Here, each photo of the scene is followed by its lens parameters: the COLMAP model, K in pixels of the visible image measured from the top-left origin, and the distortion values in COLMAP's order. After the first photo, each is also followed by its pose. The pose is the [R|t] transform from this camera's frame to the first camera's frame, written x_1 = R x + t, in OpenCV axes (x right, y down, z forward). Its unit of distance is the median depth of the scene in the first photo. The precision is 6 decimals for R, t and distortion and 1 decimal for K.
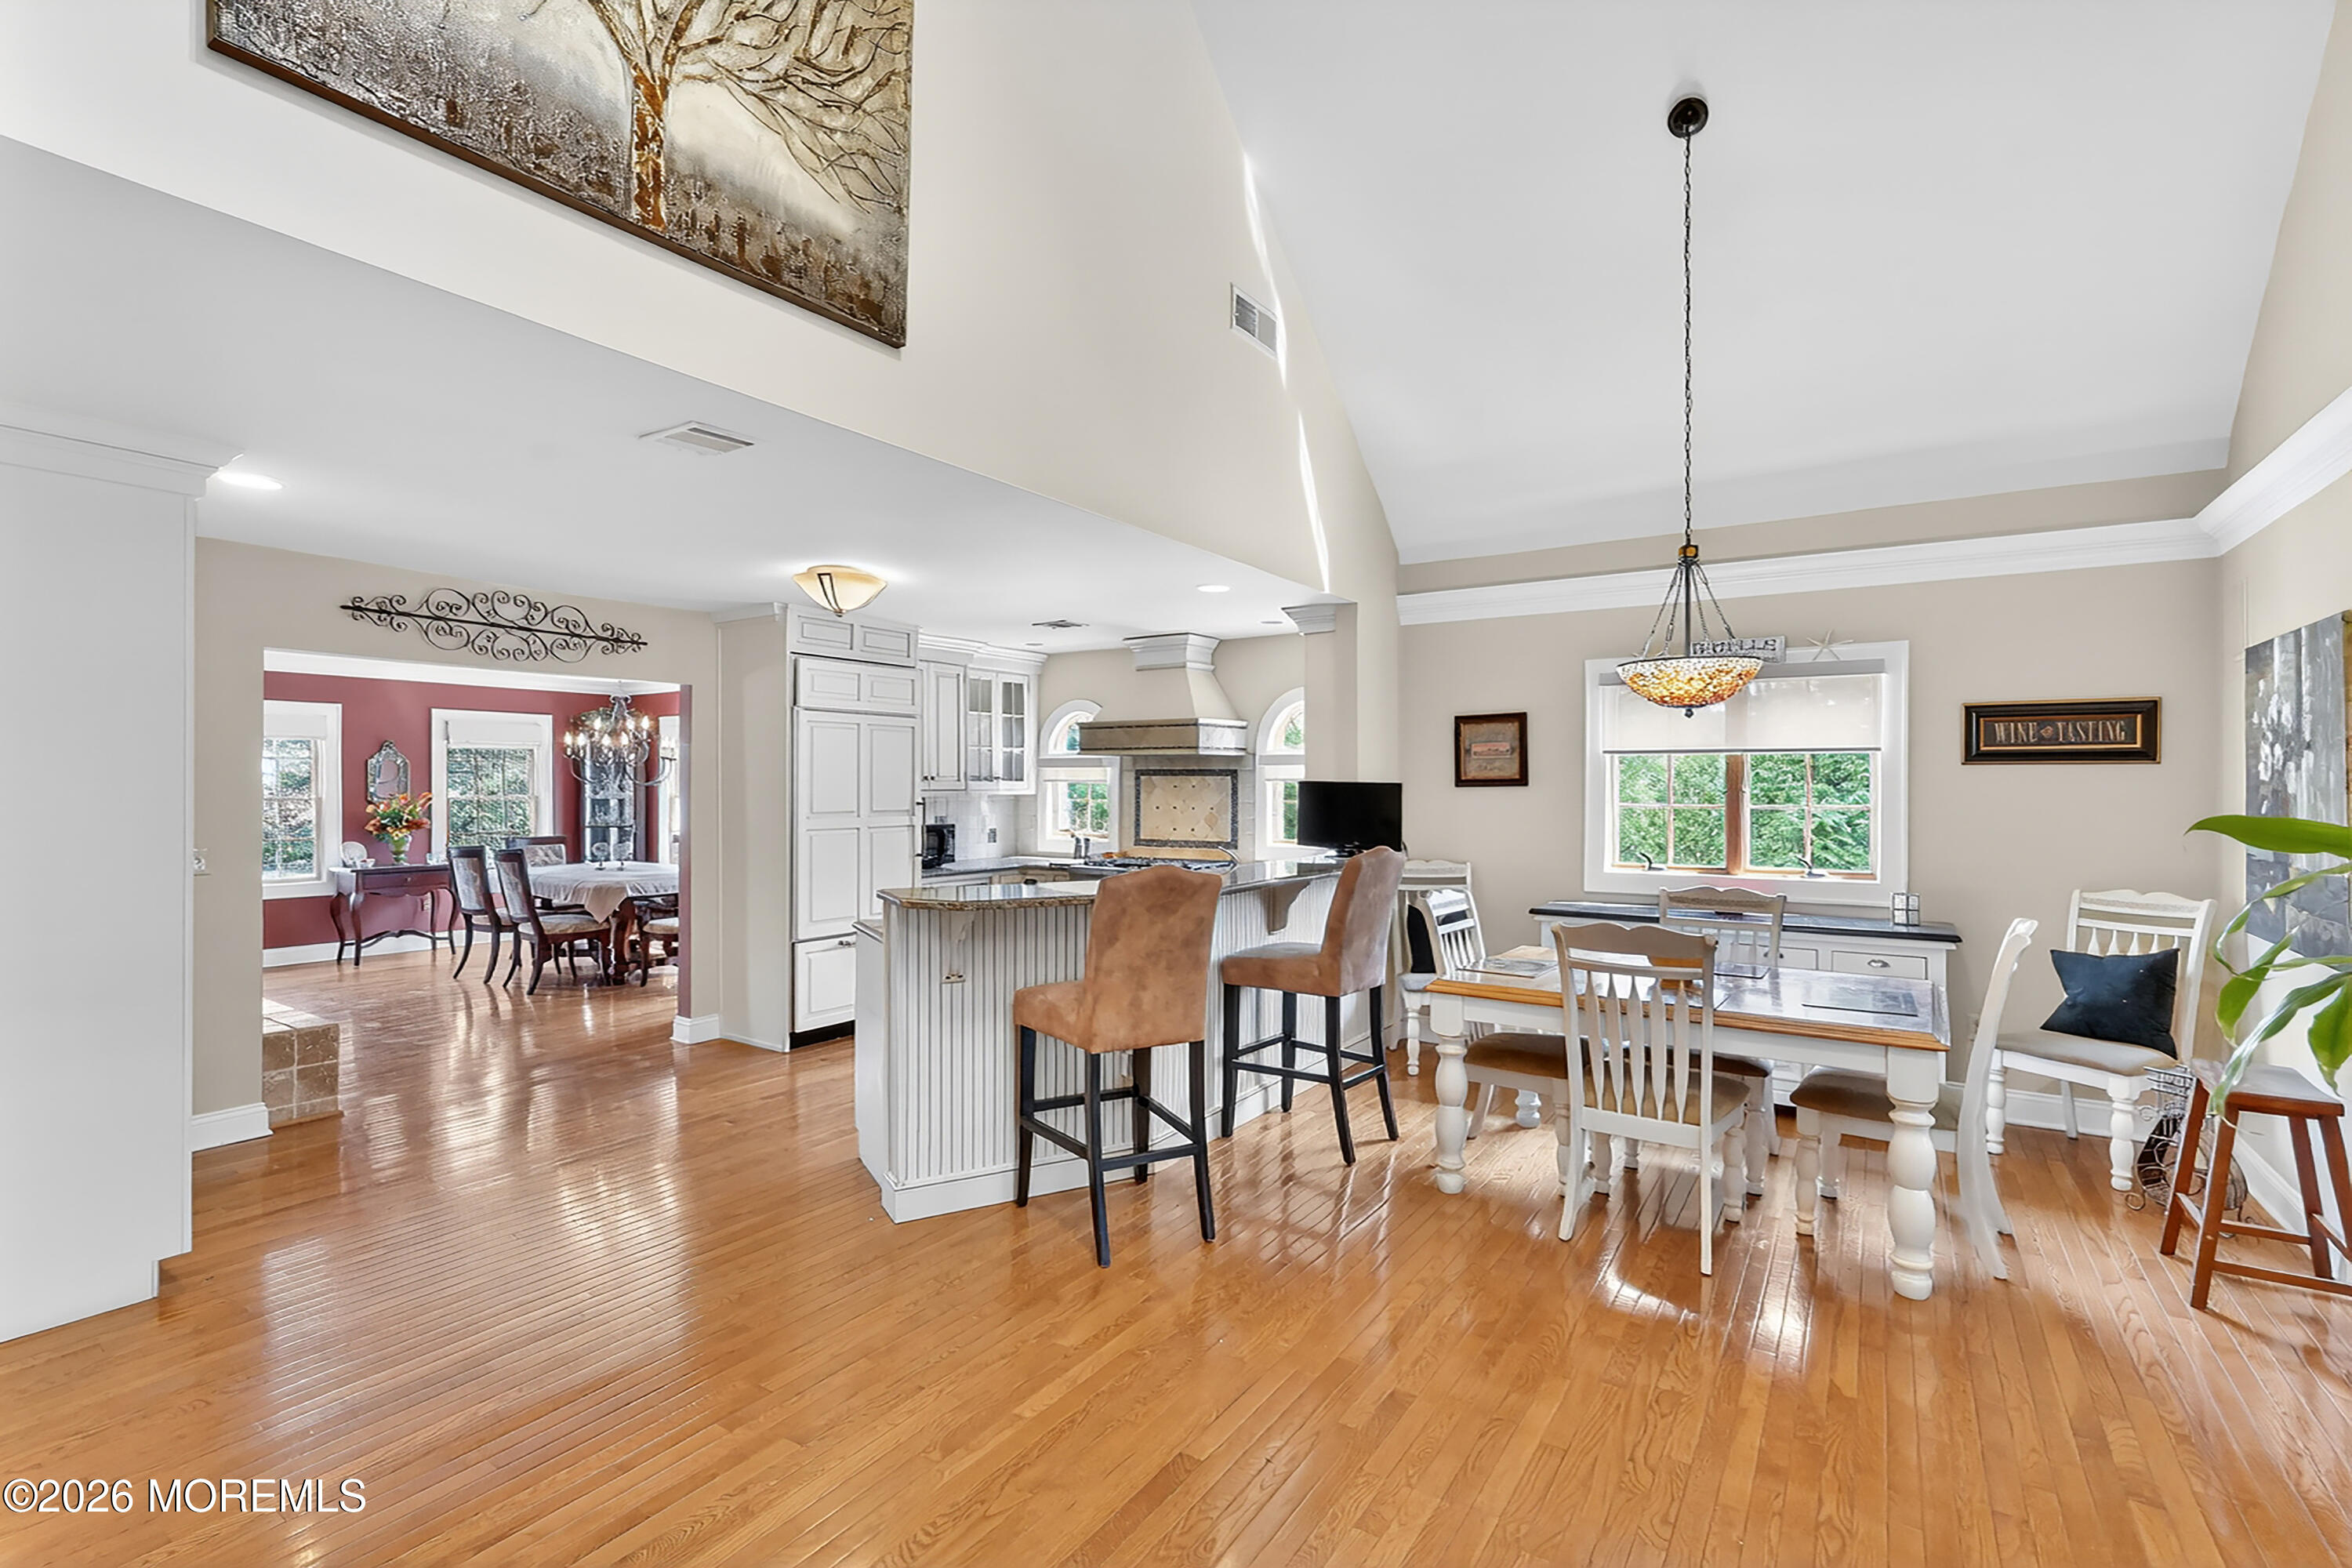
lens RADIAL K [[1057.0, 0, 1174.4], [0, 1057.0, 766.7], [0, 0, 1]] dist [-0.002587, -0.000903]
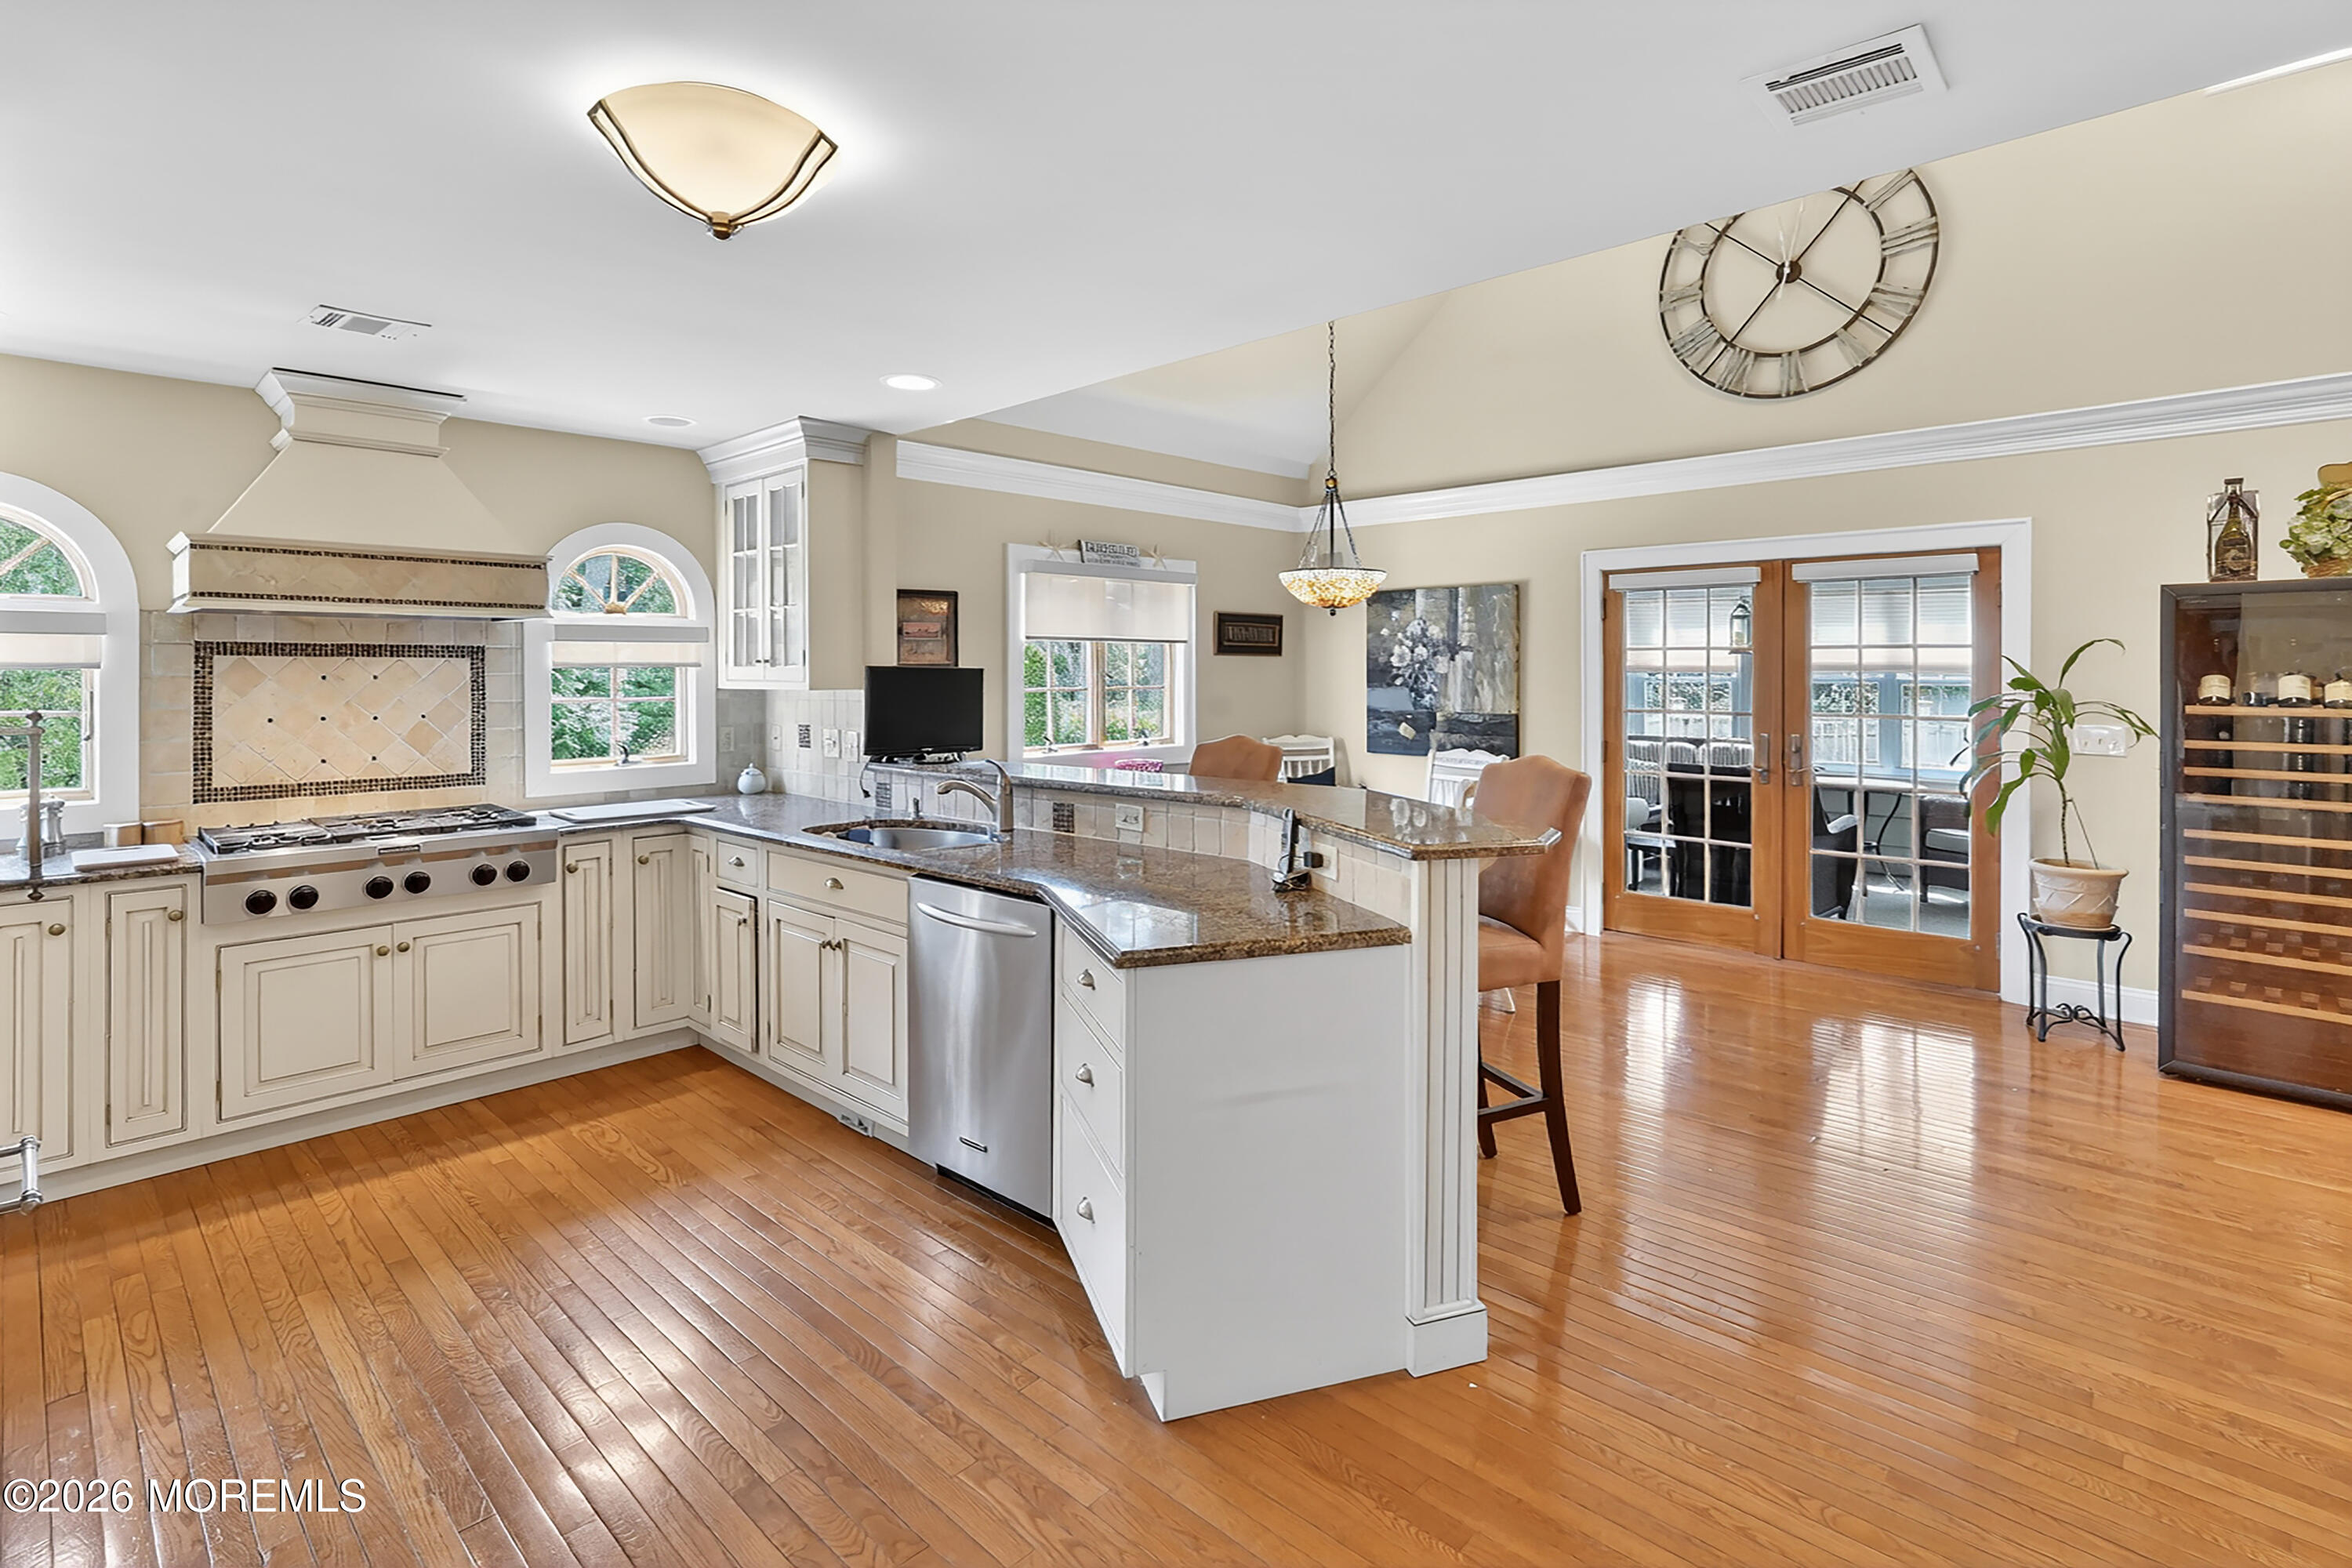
lens RADIAL K [[1102.5, 0, 1154.2], [0, 1102.5, 669.8], [0, 0, 1]] dist [-0.006154, 0.000600]
pose [[0.195364, -0.001883, 0.980729, -0.590018], [-0.013107, 0.999904, 0.004531, 0.010138], [-0.980643, -0.013740, 0.195320, 0.666460]]
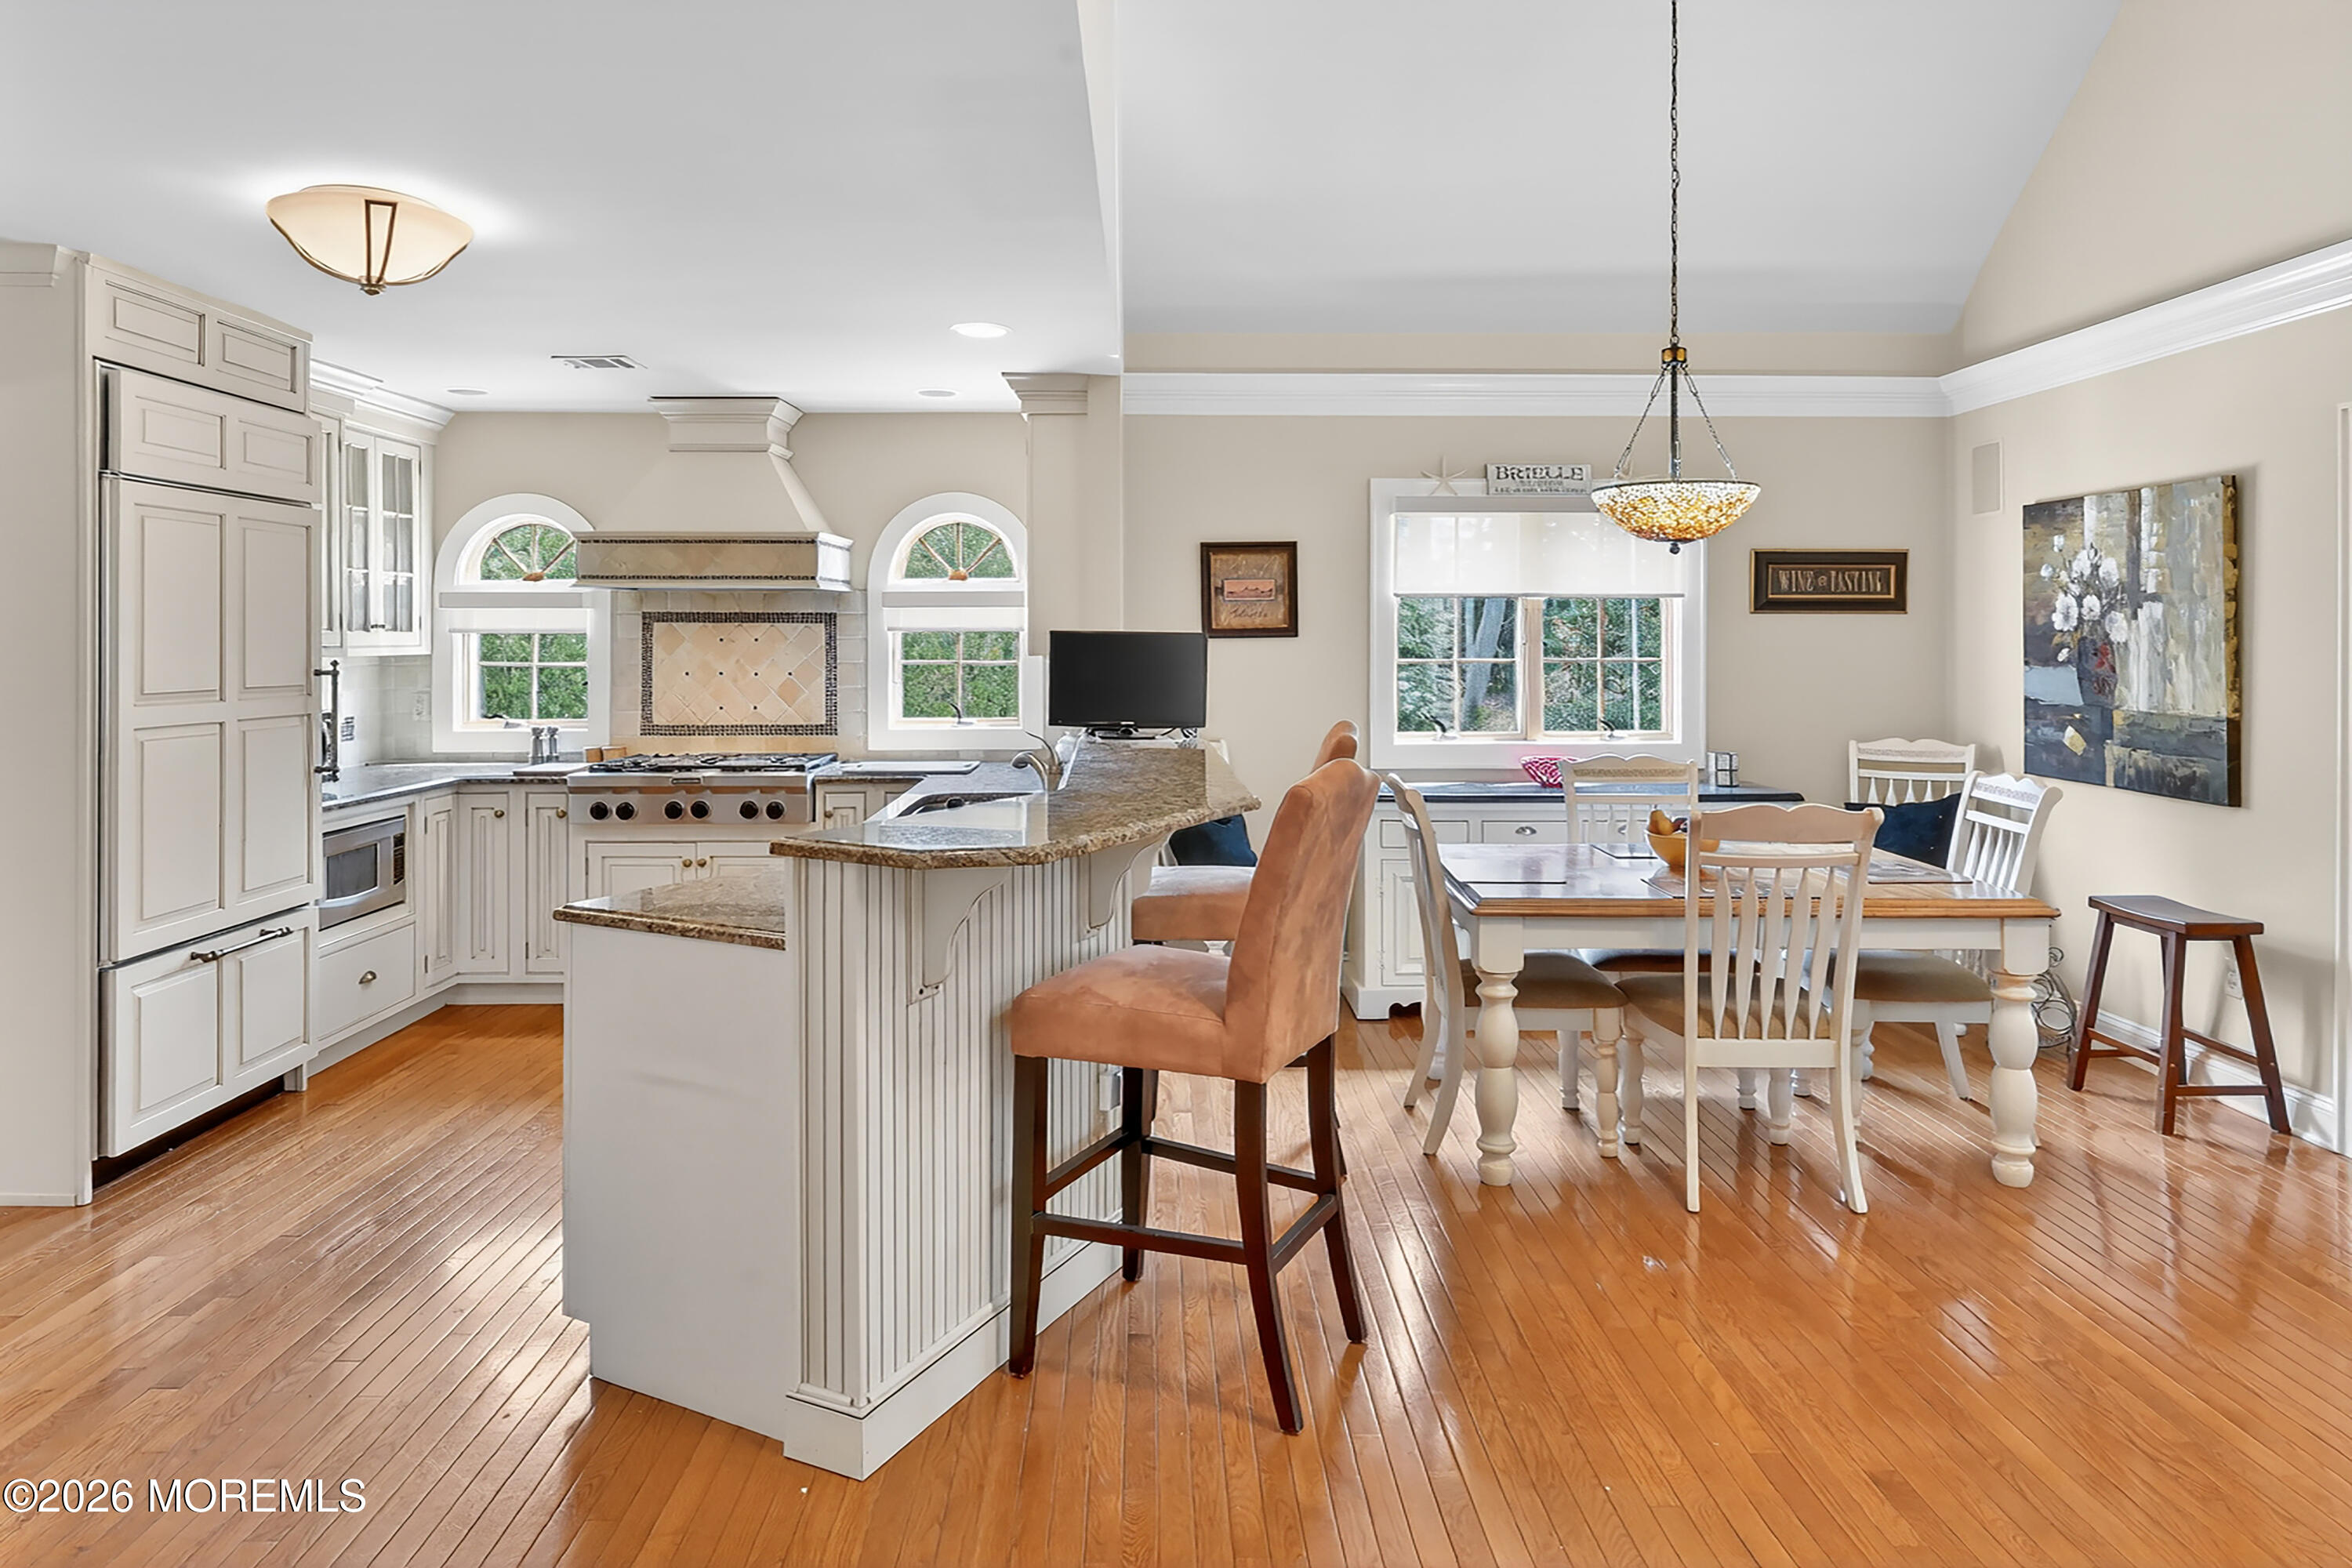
lens RADIAL K [[1382.1, 0, 1176.4], [0, 1382.1, 635.8], [0, 0, 1]] dist [0.000114, -0.001510]
pose [[0.828538, -0.001117, 0.559931, -0.314267], [-0.007524, 0.999886, 0.013127, 0.004766], [-0.559882, -0.015089, 0.828435, 0.219430]]
